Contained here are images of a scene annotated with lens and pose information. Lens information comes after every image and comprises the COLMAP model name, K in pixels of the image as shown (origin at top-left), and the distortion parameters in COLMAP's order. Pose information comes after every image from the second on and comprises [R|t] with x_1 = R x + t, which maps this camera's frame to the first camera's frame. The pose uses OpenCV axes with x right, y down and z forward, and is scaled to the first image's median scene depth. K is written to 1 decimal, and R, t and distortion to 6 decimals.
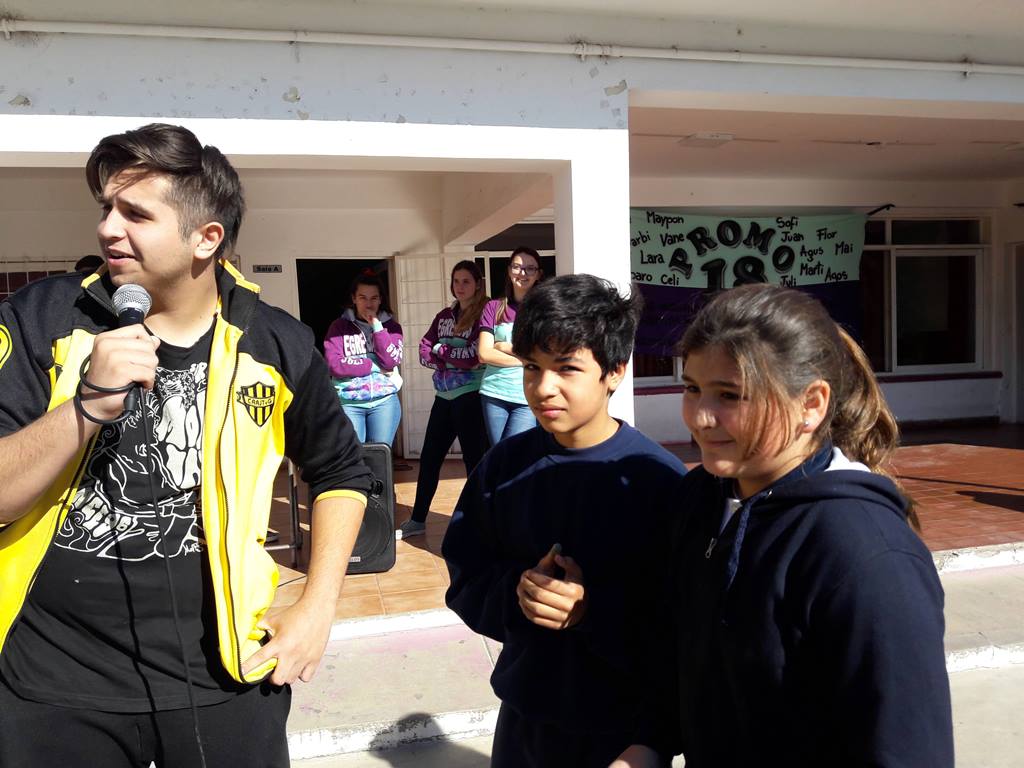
lens RADIAL K [[835.1, 0, 518.1], [0, 835.1, 378.5], [0, 0, 1]] dist [0.013455, -0.049121]
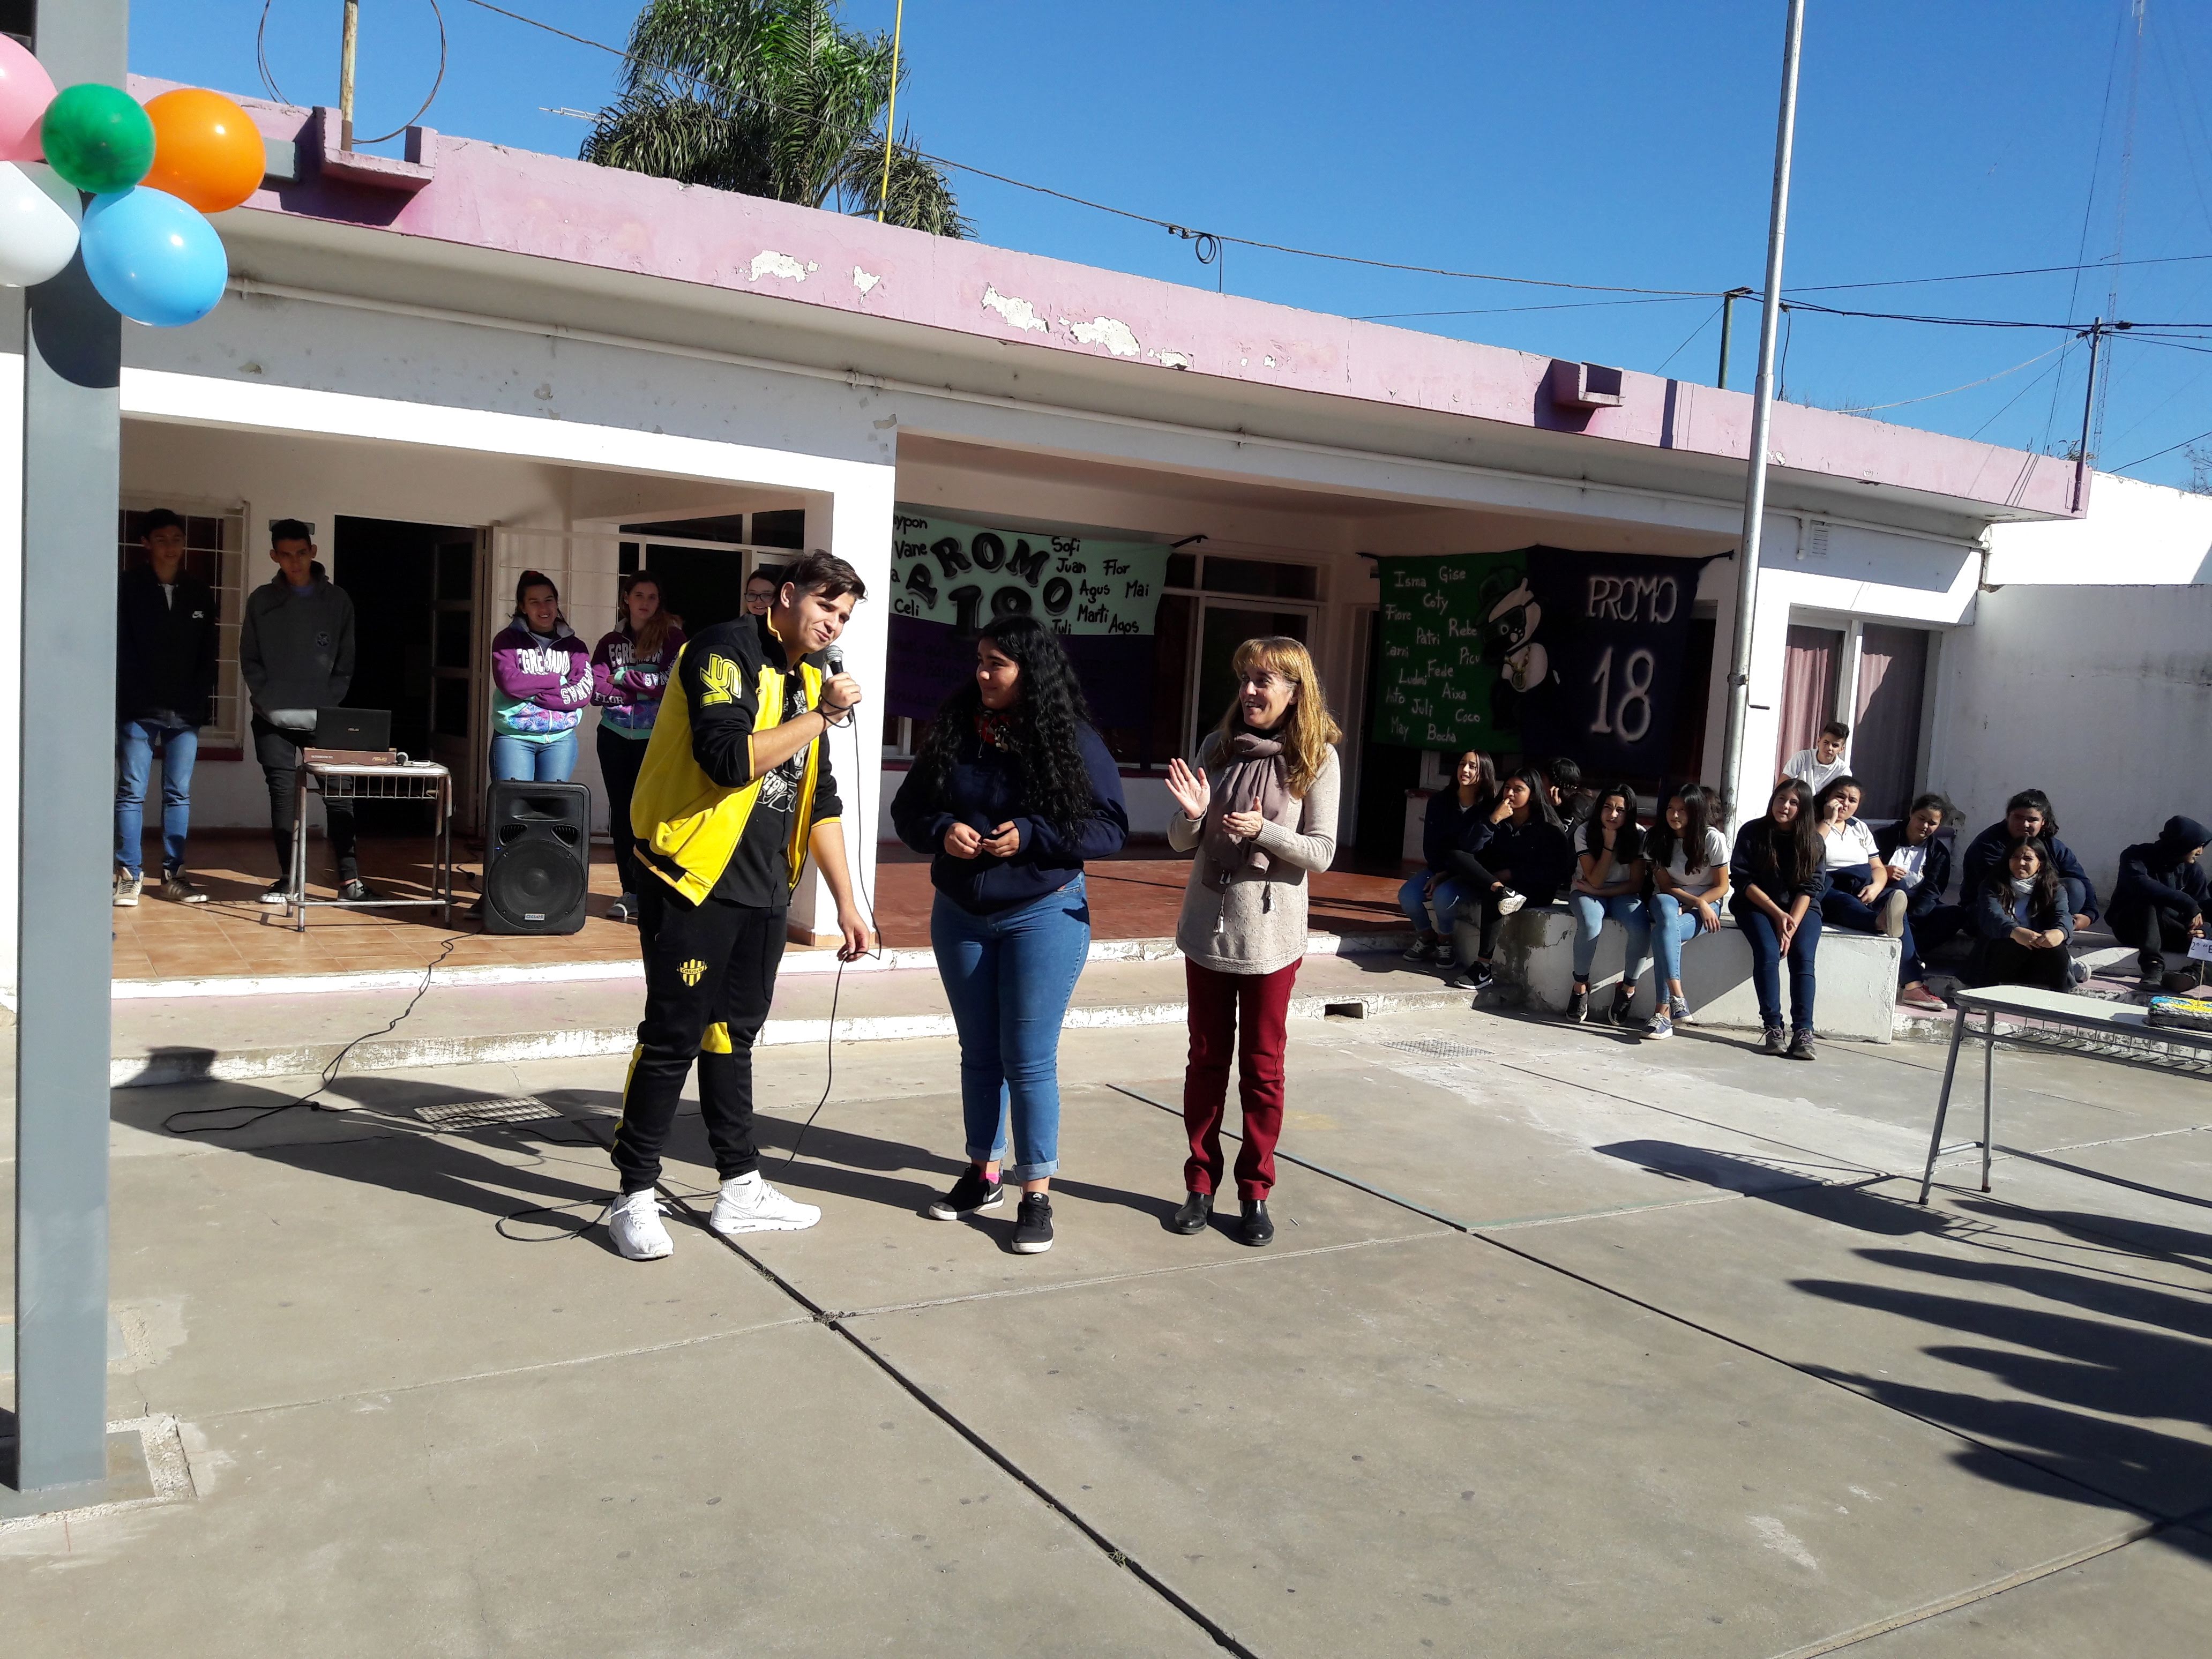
lens RADIAL K [[1804.0, 0, 1093.2], [0, 1804.0, 837.7], [0, 0, 1]] dist [0.013455, -0.049121]
pose [[0.946713, 0.063435, 0.315771, -0.136886], [-0.075023, 0.996877, 0.024663, 0.026553], [-0.313220, -0.047039, 0.948515, -0.513320]]
